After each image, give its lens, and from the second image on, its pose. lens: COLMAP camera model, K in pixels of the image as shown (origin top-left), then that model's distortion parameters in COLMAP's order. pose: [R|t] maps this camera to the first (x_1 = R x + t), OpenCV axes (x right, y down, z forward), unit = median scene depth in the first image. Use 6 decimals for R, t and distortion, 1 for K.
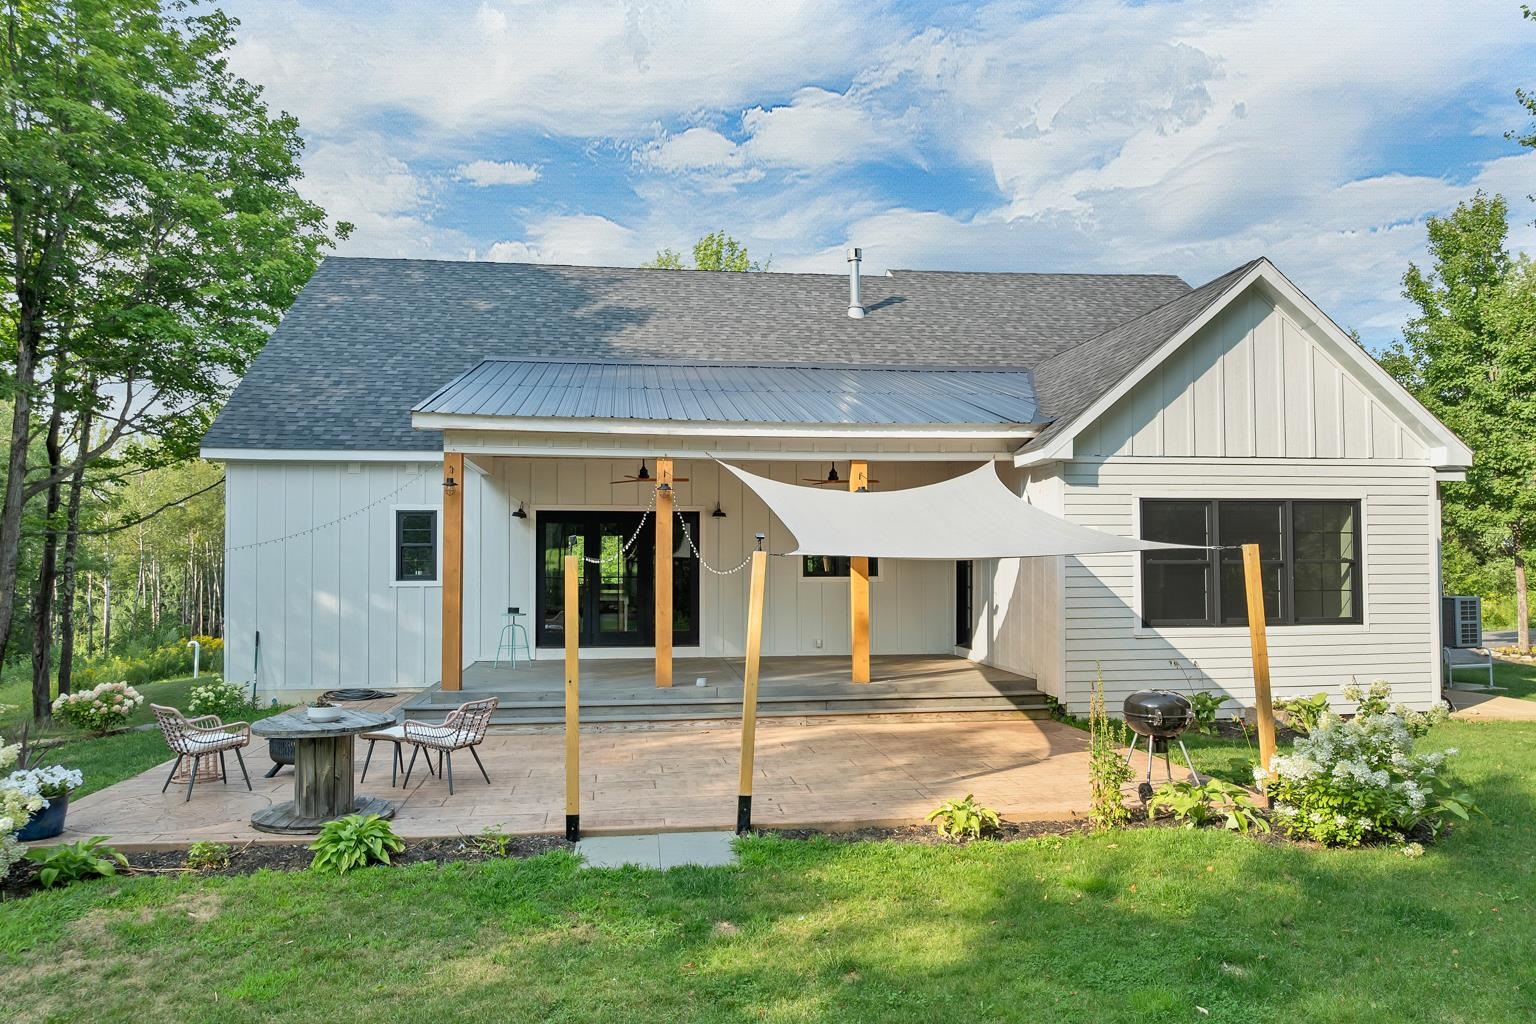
lens RADIAL K [[1101.7, 0, 767.8], [0, 1101.7, 516.8], [0, 0, 1]] dist [-0.041111, -0.000618]
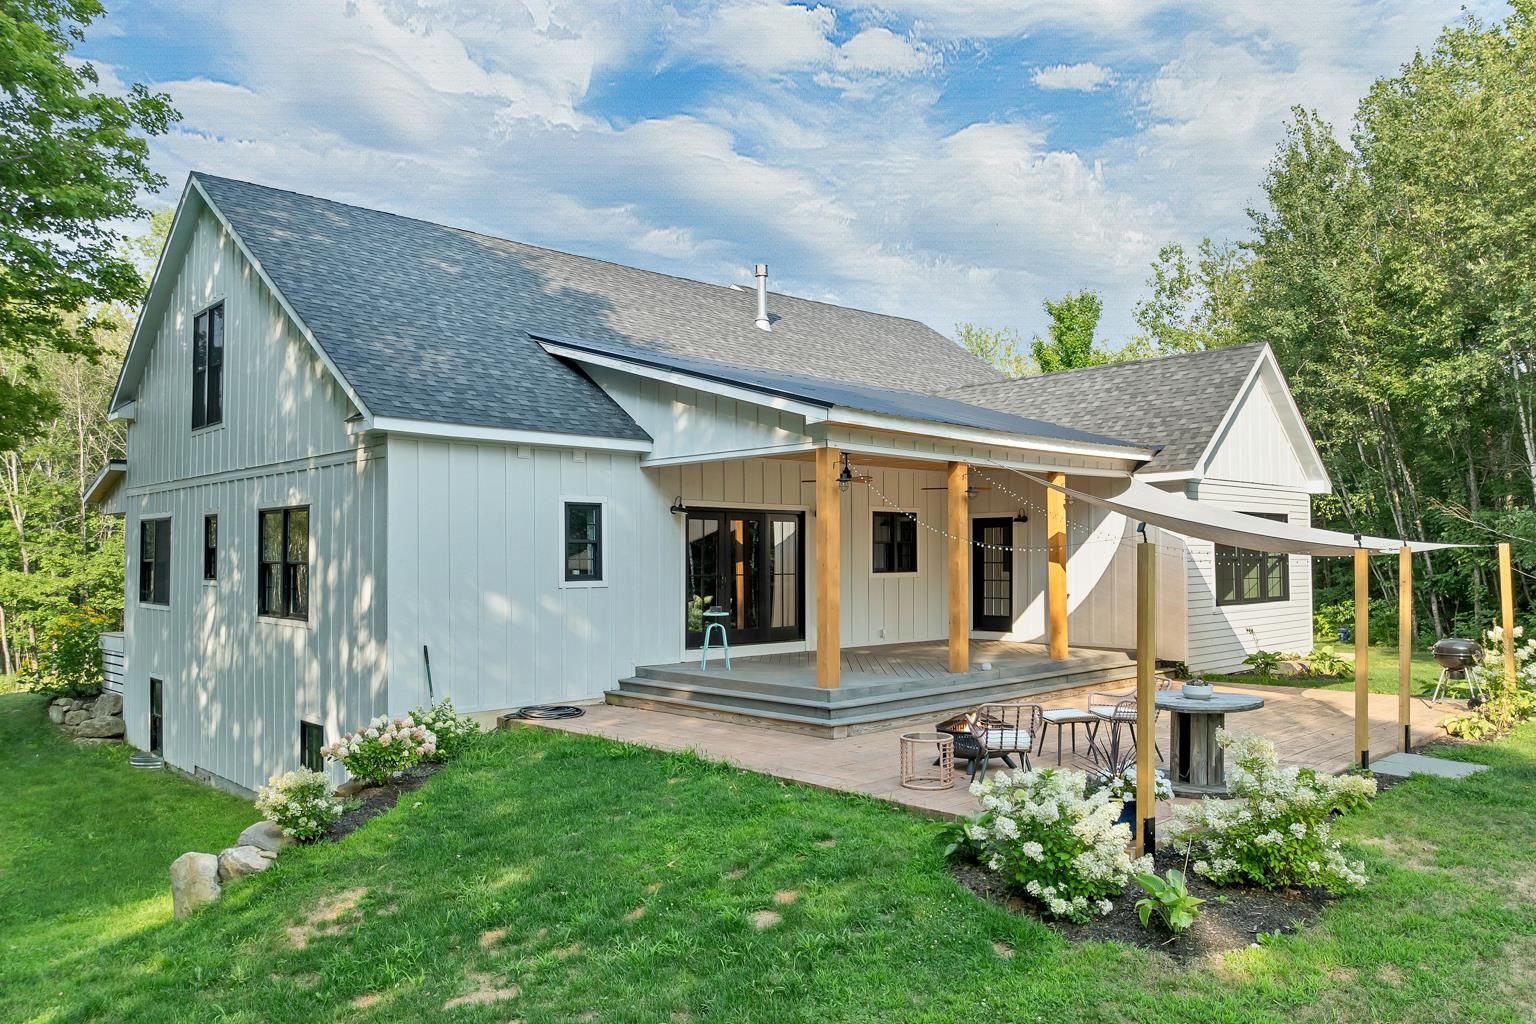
lens RADIAL K [[1101.7, 0, 767.7], [0, 1101.7, 515.3], [0, 0, 1]] dist [-0.041111, -0.000618]
pose [[0.811121, 0.023068, 0.584423, -0.728034], [-0.019629, 0.999733, -0.012218, 0.013561], [-0.584549, -0.001562, 0.811357, 0.187409]]
